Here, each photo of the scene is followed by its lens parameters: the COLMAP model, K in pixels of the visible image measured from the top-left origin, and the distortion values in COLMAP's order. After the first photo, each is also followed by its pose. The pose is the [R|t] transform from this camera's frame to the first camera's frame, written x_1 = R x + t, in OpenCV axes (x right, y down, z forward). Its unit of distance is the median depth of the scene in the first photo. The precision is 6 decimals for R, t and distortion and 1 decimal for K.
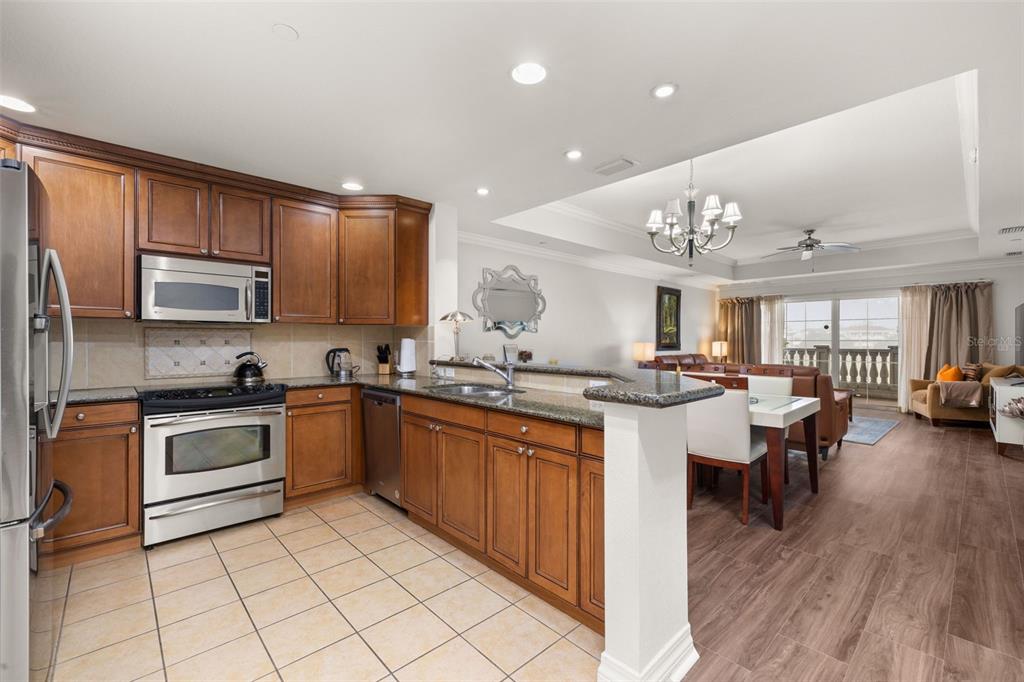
lens RADIAL K [[432.7, 0, 511.5], [0, 432.7, 338.7], [0, 0, 1]] dist [0.000142, 0.000686]
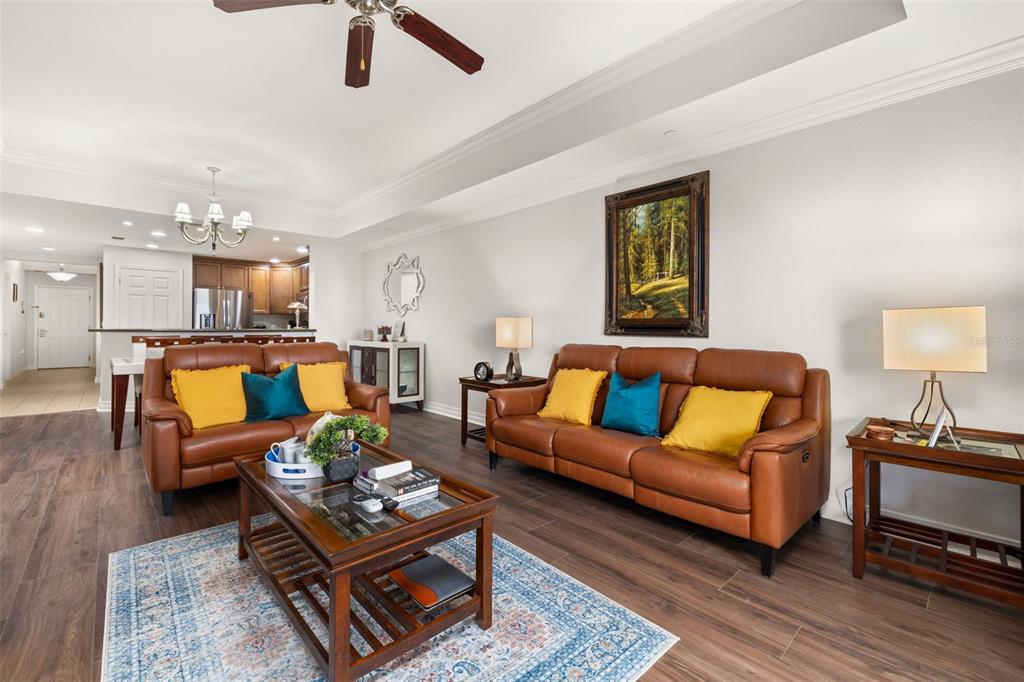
lens RADIAL K [[439.1, 0, 516.8], [0, 439.1, 328.4], [0, 0, 1]] dist [0.000704, -0.000121]
pose [[0.005903, 0.000974, -0.999982, 0.790909], [-0.001263, 0.999999, 0.000966, 0.019468], [0.999982, 0.001257, 0.005904, 0.874611]]
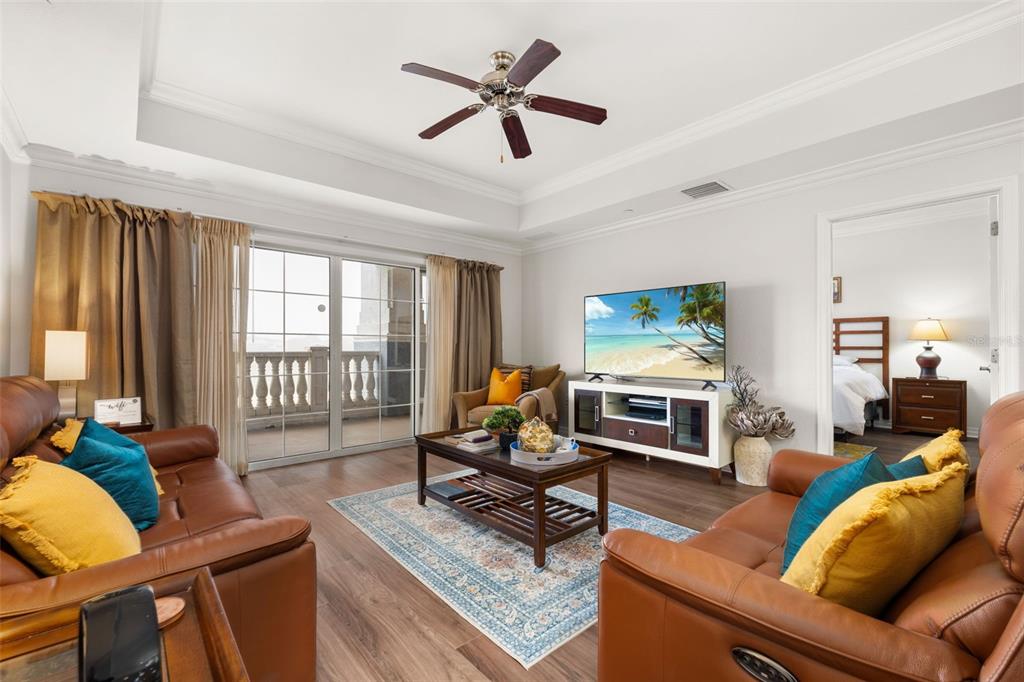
lens RADIAL K [[434.9, 0, 510.9], [0, 434.9, 343.5], [0, 0, 1]] dist [-0.000760, -0.000014]
pose [[0.022114, 0.009068, 0.999714, 0.216460], [-0.002619, 0.999956, -0.009013, 0.019504], [-0.999752, -0.002419, 0.022137, 0.776179]]
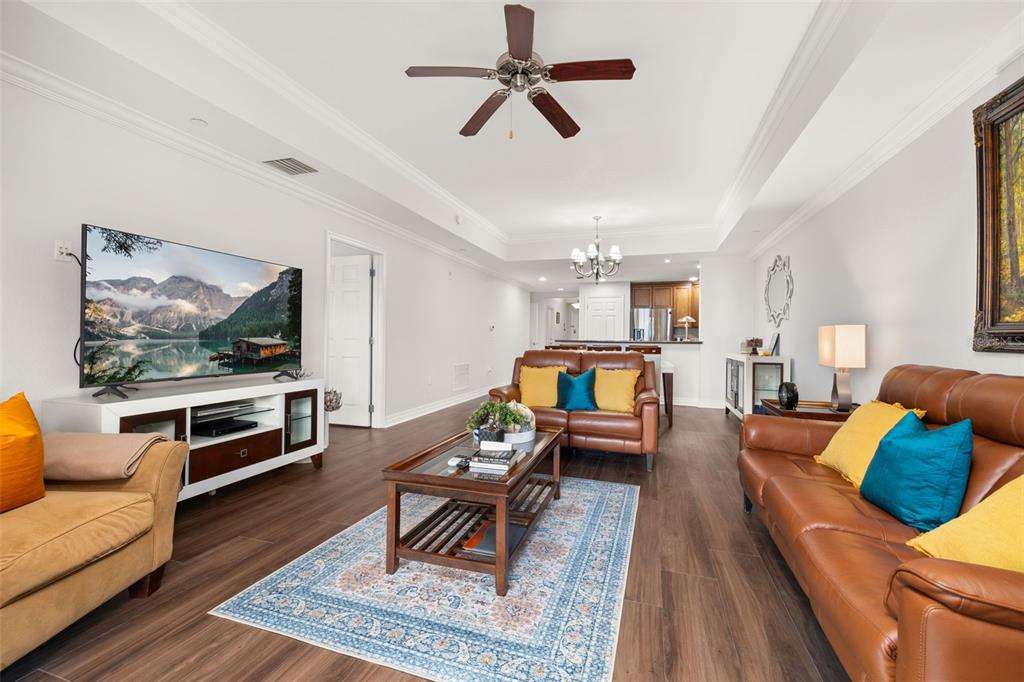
lens RADIAL K [[432.7, 0, 511.5], [0, 432.7, 338.7], [0, 0, 1]] dist [0.000142, 0.000686]
pose [[-0.872684, -0.008334, -0.488214, 0.699265], [-0.008820, 0.999960, -0.001304, 0.021574], [0.488206, 0.003168, -0.872723, 1.061401]]
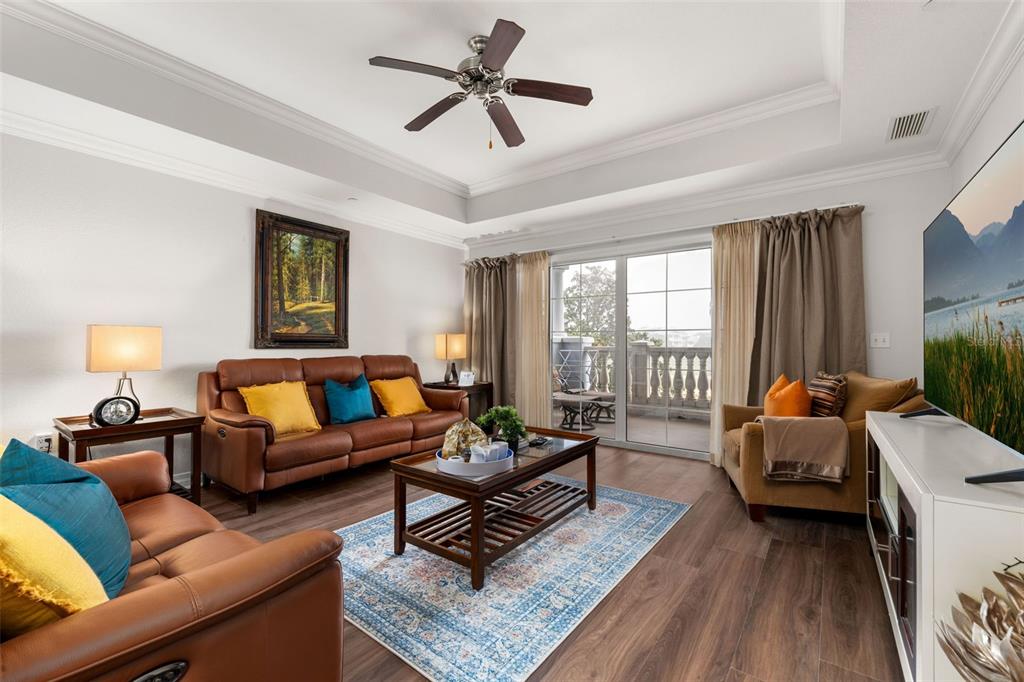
lens RADIAL K [[432.7, 0, 511.5], [0, 432.7, 338.7], [0, 0, 1]] dist [0.000142, 0.000686]
pose [[0.982559, 0.004345, 0.185901, 0.506227], [-0.003155, 0.999973, -0.006697, 0.018520], [-0.185925, 0.005994, 0.982546, 0.477399]]
